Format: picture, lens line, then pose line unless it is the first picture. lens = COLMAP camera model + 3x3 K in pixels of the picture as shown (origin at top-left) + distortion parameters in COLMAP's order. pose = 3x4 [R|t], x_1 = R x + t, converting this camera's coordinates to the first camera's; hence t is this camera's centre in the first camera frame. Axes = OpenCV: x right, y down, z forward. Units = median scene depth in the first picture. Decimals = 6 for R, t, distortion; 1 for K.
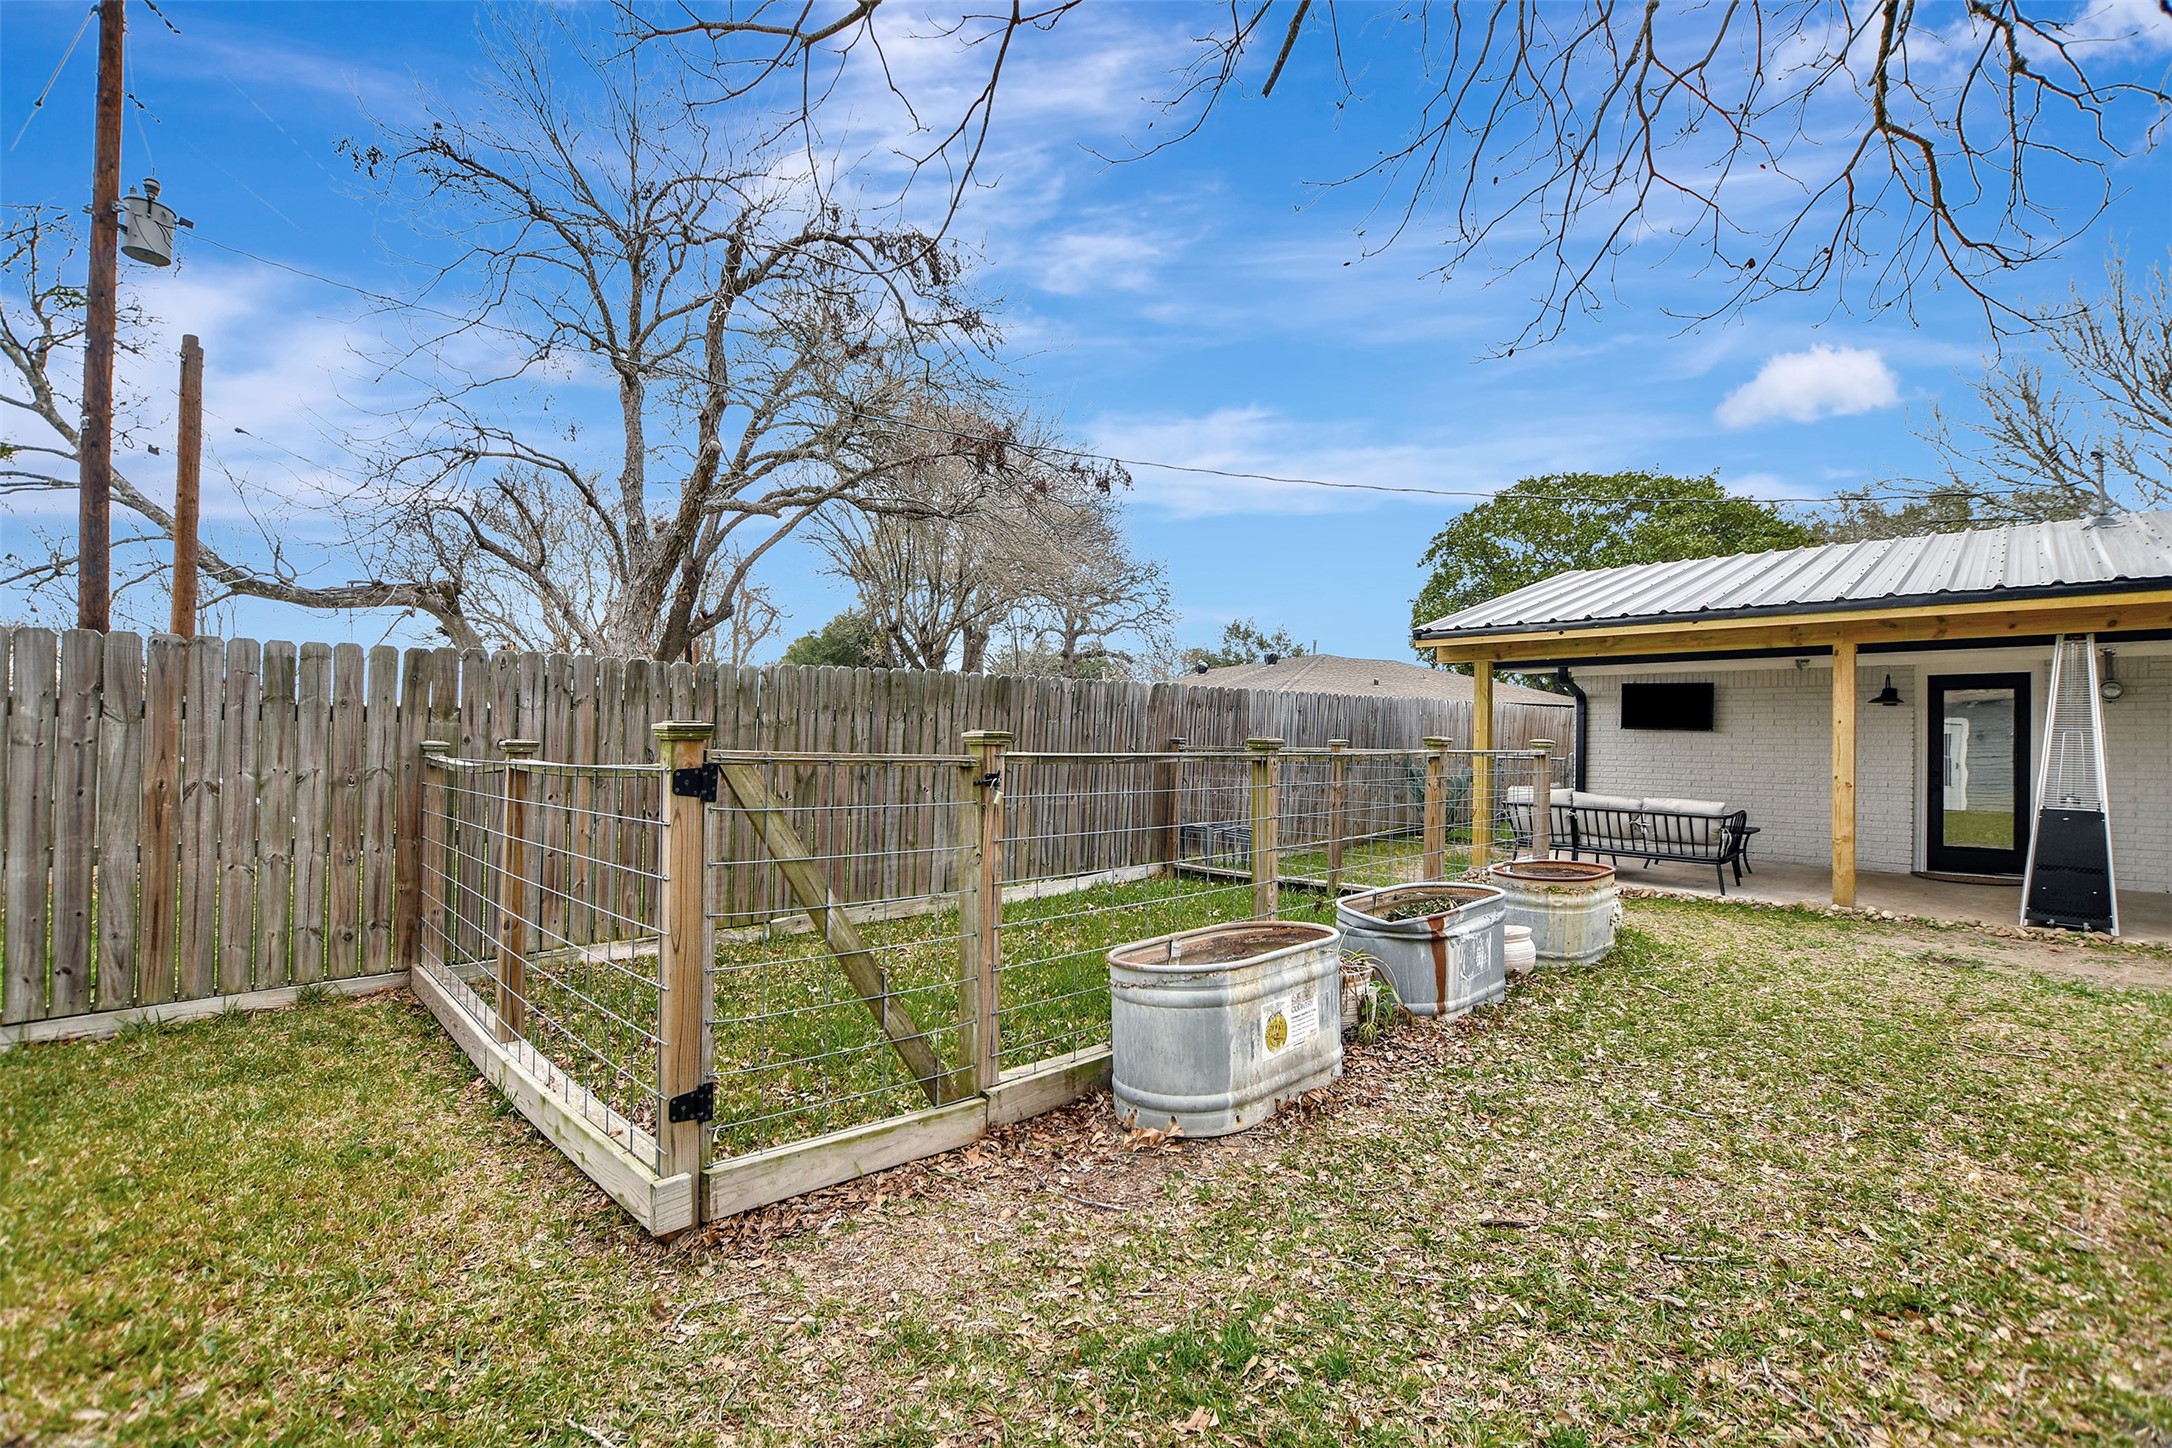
lens RADIAL K [[987.2, 0, 1084.3], [0, 987.2, 722.8], [0, 0, 1]] dist [-0.009782, -0.001962]
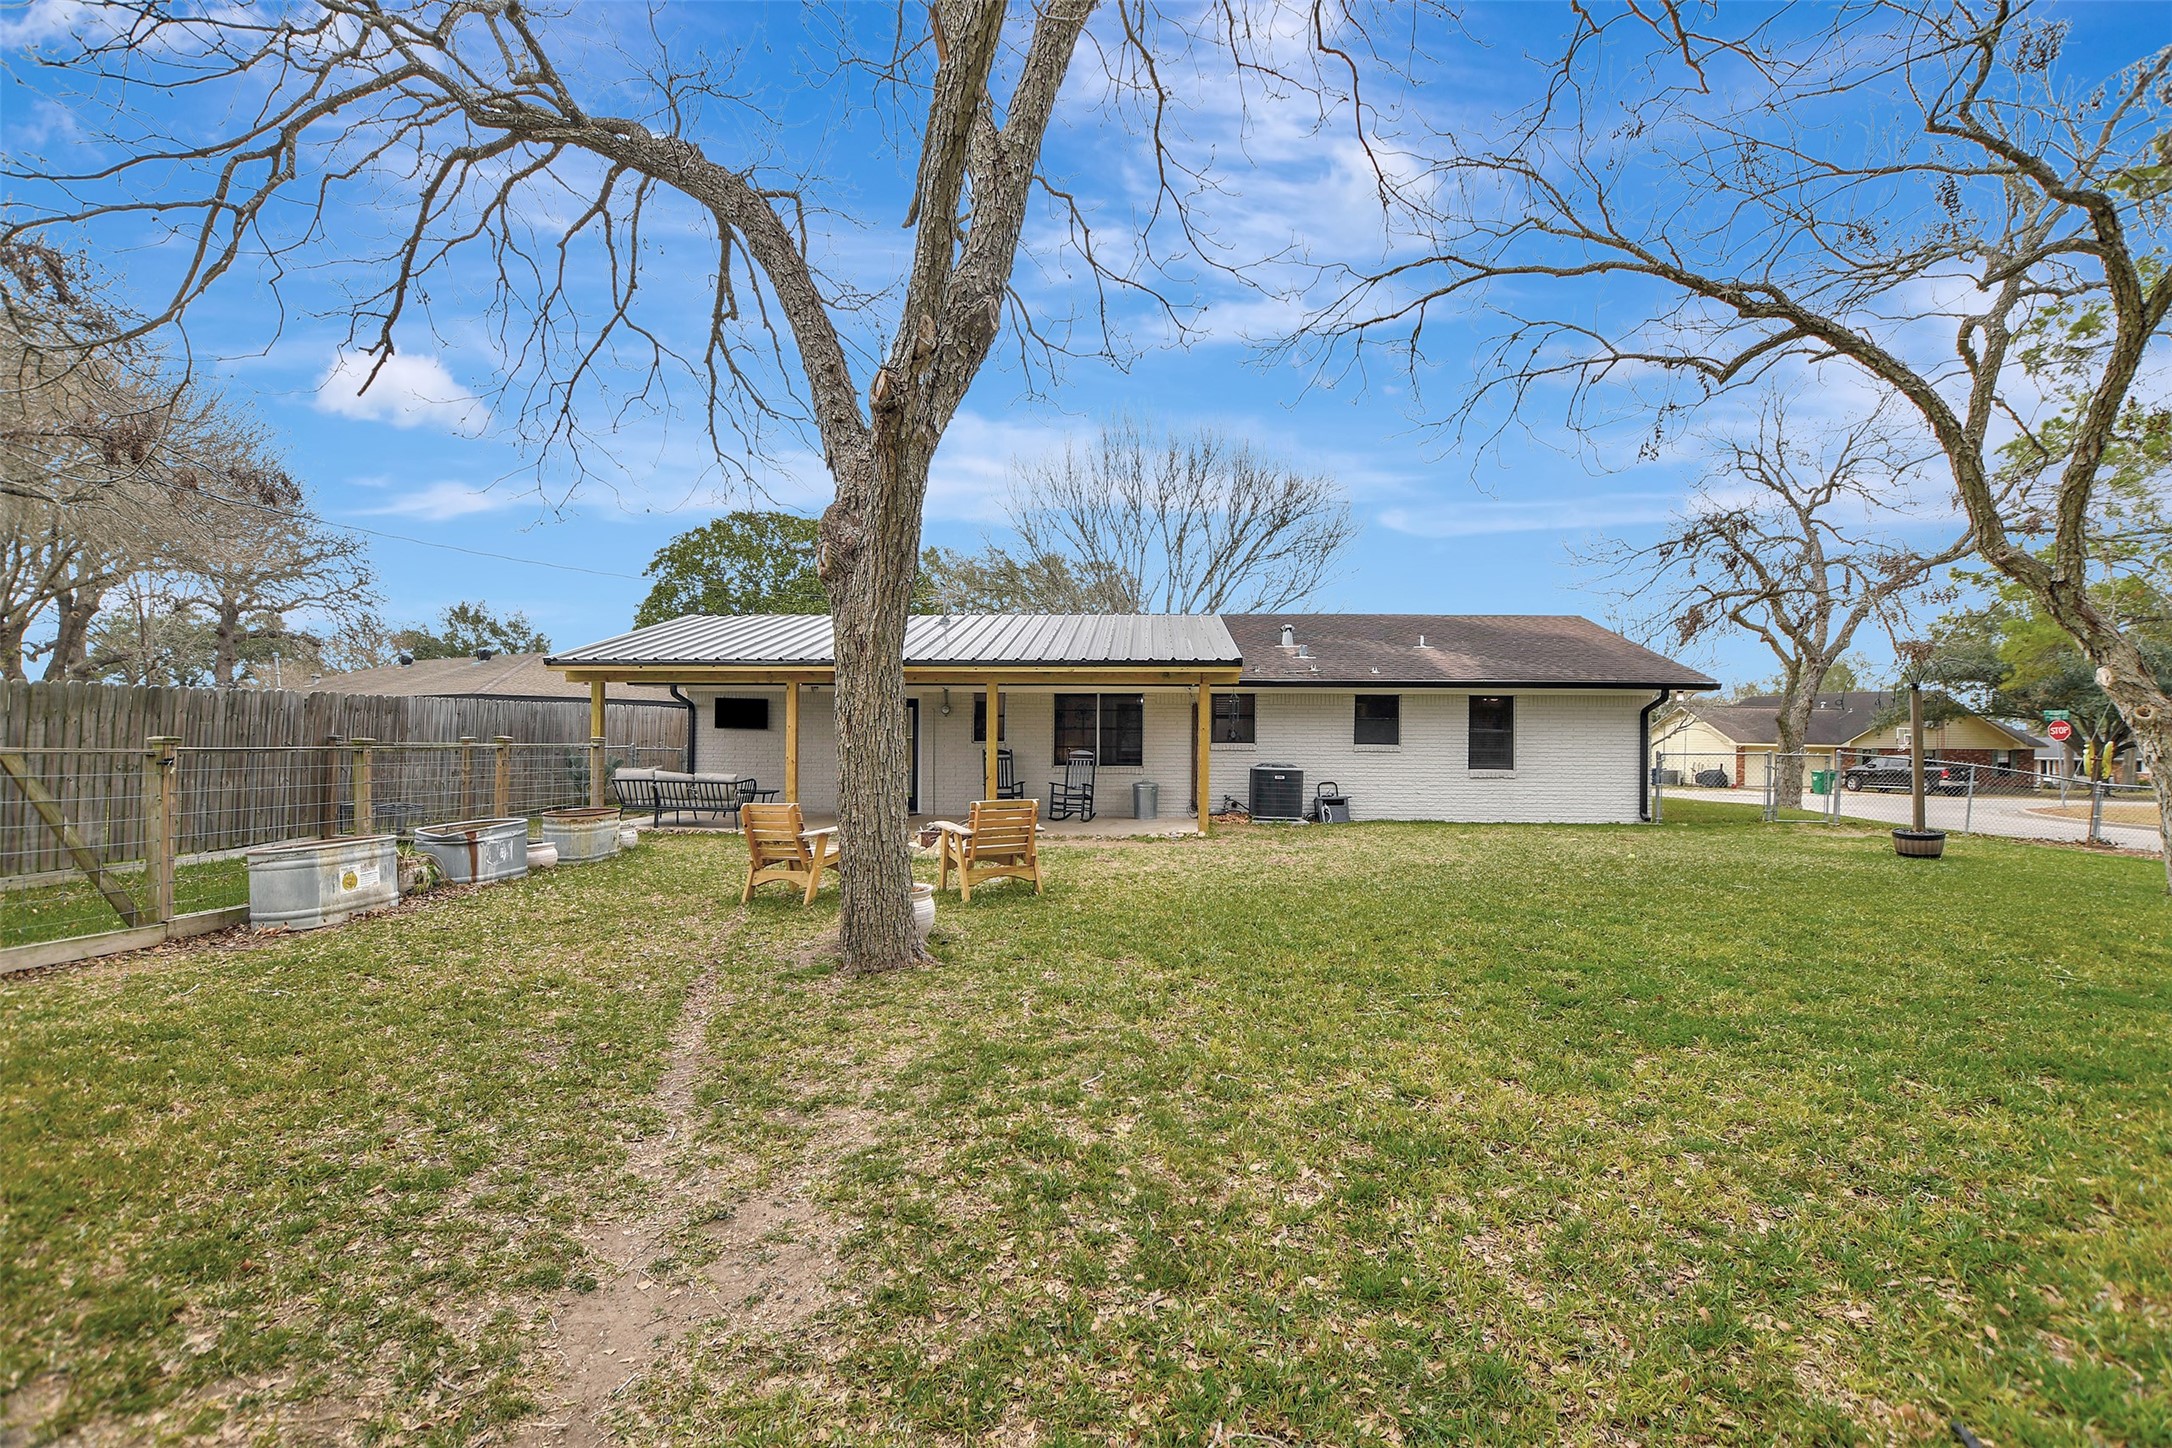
lens RADIAL K [[987.2, 0, 1072.4], [0, 987.2, 733.4], [0, 0, 1]] dist [-0.009782, -0.001962]
pose [[0.767217, 0.000343, 0.641388, 0.016292], [-0.011972, 0.999833, 0.013786, -0.020013], [-0.641276, -0.018256, 0.767093, -0.704448]]
